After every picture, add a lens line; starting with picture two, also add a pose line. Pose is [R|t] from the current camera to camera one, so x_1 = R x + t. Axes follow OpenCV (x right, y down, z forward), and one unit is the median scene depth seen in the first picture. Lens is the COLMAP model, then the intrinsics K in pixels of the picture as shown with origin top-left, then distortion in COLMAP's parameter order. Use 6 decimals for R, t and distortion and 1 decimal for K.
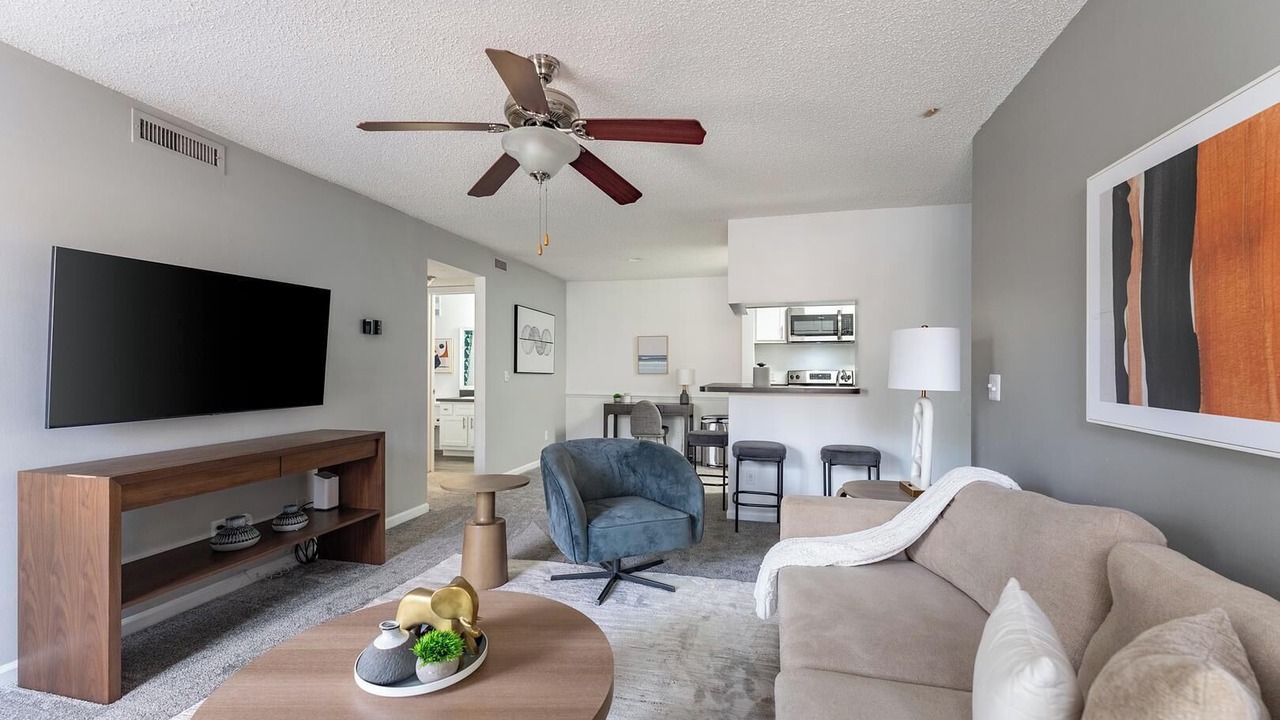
lens RADIAL K [[514.8, 0, 642.7], [0, 514.8, 377.0], [0, 0, 1]] dist [0.003255, -0.000431]
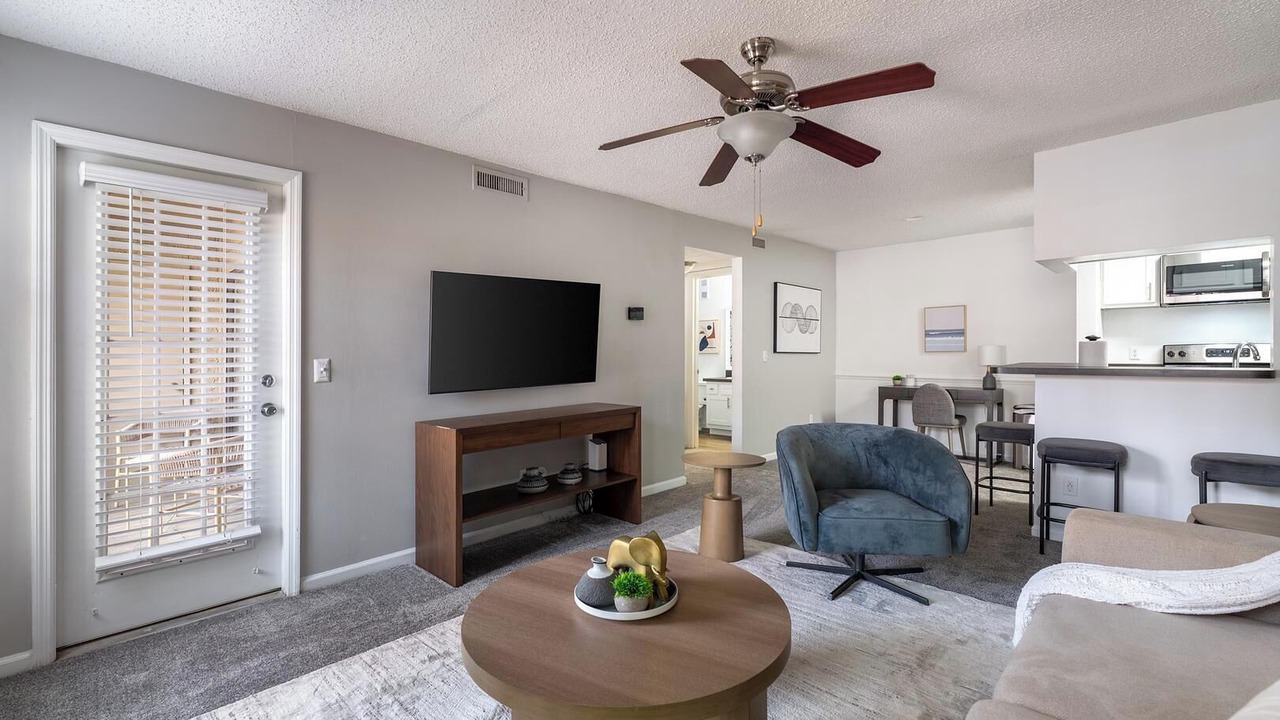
lens RADIAL K [[553.6, 0, 644.5], [0, 553.6, 354.6], [0, 0, 1]] dist [0.002168, 0.000498]
pose [[0.861648, -0.010207, -0.507403, 0.127648], [0.007898, 0.999946, -0.006704, 0.001275], [0.507444, 0.001769, 0.861683, -0.037029]]
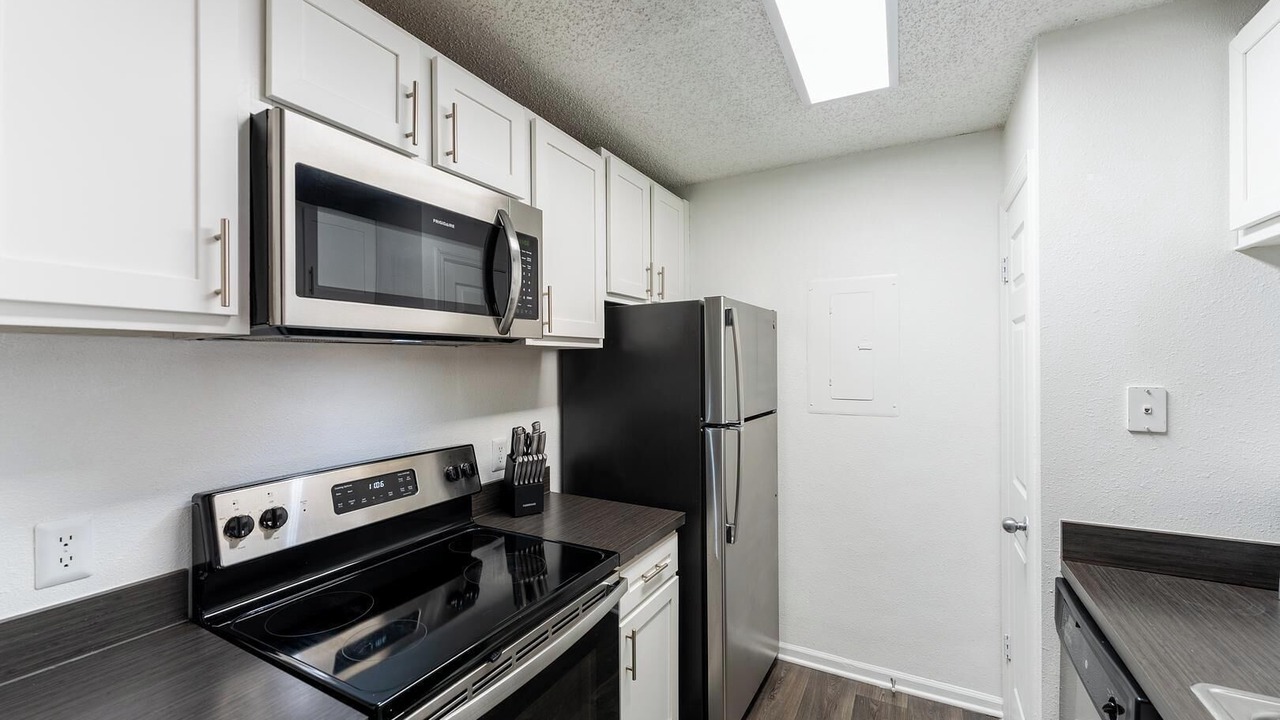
lens RADIAL K [[514.8, 0, 645.3], [0, 514.8, 363.7], [0, 0, 1]] dist [0.003255, -0.000431]
pose [[0.275206, -0.005506, 0.961369, 0.371963], [0.019285, 0.999814, 0.000205, -0.125293], [-0.961192, 0.018484, 0.275261, 1.922243]]
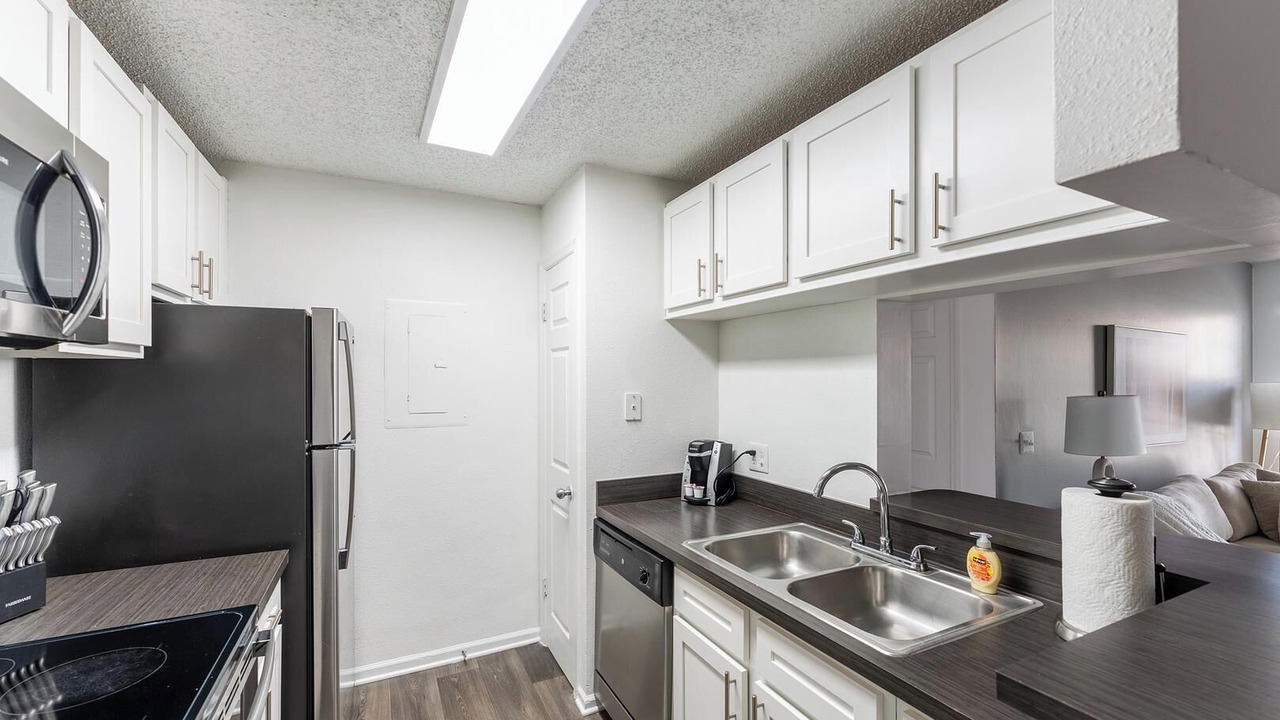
lens RADIAL K [[514.8, 0, 642.3], [0, 514.8, 378.8], [0, 0, 1]] dist [0.003255, -0.000431]
pose [[-0.630397, -0.001826, 0.776270, 0.310886], [0.011641, 0.999863, 0.011806, -0.128076], [-0.776185, 0.016479, -0.630290, 2.135181]]
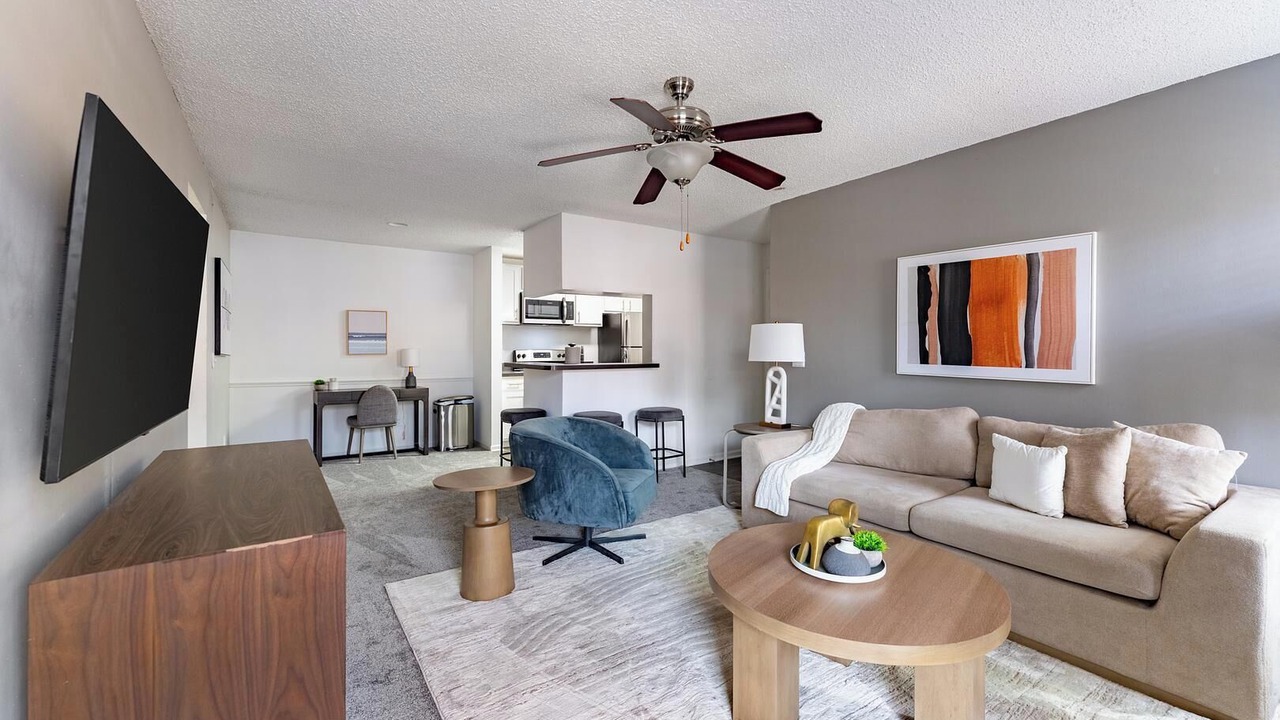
lens RADIAL K [[514.8, 0, 642.8], [0, 514.8, 356.6], [0, 0, 1]] dist [0.003255, -0.000431]
pose [[0.670786, -0.013549, 0.741527, -0.787313], [0.012910, 0.999895, 0.006592, -0.005878], [-0.741539, 0.005151, 0.670890, 0.206657]]
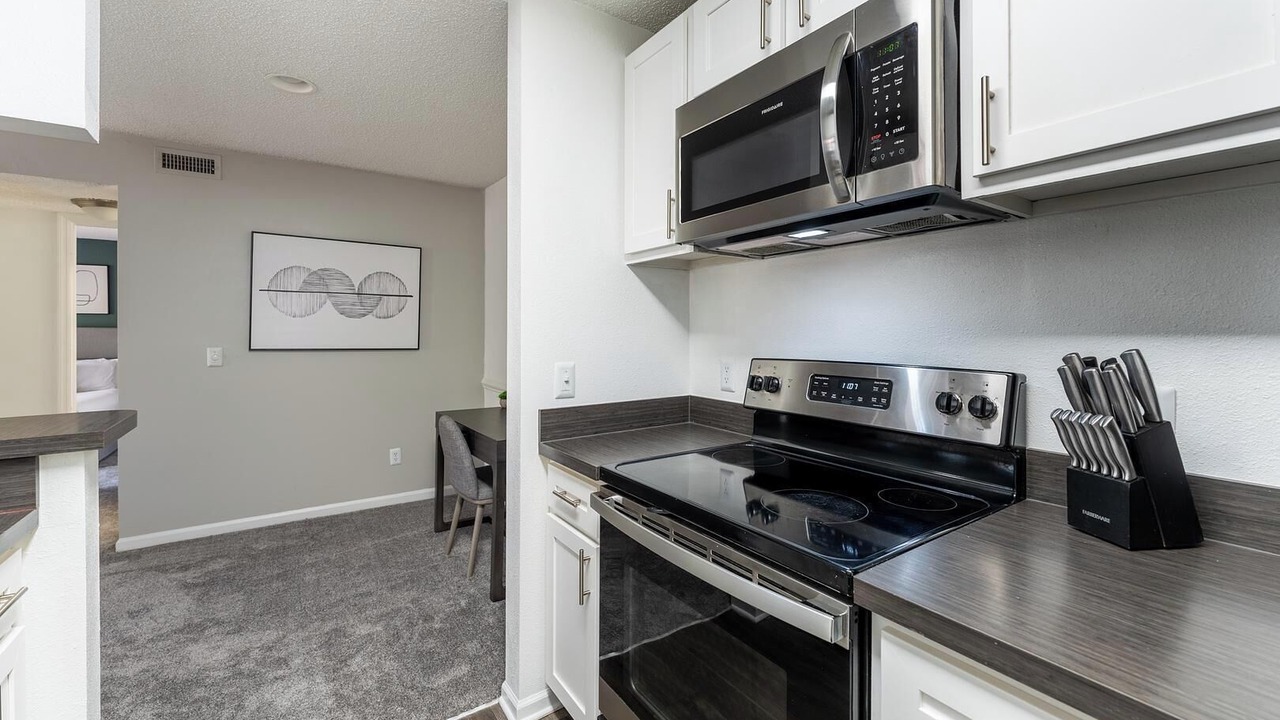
lens RADIAL K [[514.8, 0, 668.9], [0, 514.8, 325.7], [0, 0, 1]] dist [0.003255, -0.000431]
pose [[0.762896, -0.009642, -0.646449, 1.003035], [-0.003404, 0.999815, -0.018930, -0.055451], [0.646512, 0.016642, 0.762722, 1.824001]]
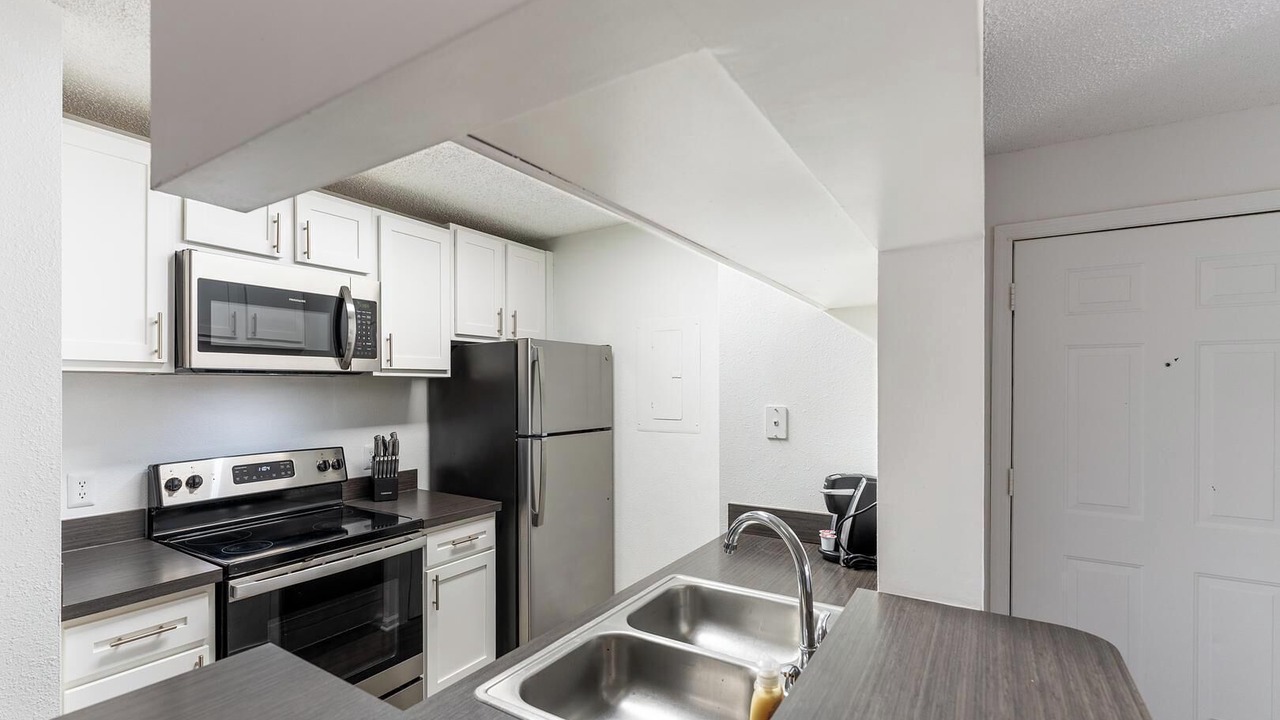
lens RADIAL K [[553.6, 0, 580.1], [0, 553.6, 389.2], [0, 0, 1]] dist [0.002168, 0.000498]
pose [[0.363554, -0.005025, 0.931560, 0.177353], [0.017315, 0.999849, -0.001364, -0.120197], [-0.931412, 0.016626, 0.363586, 1.557972]]
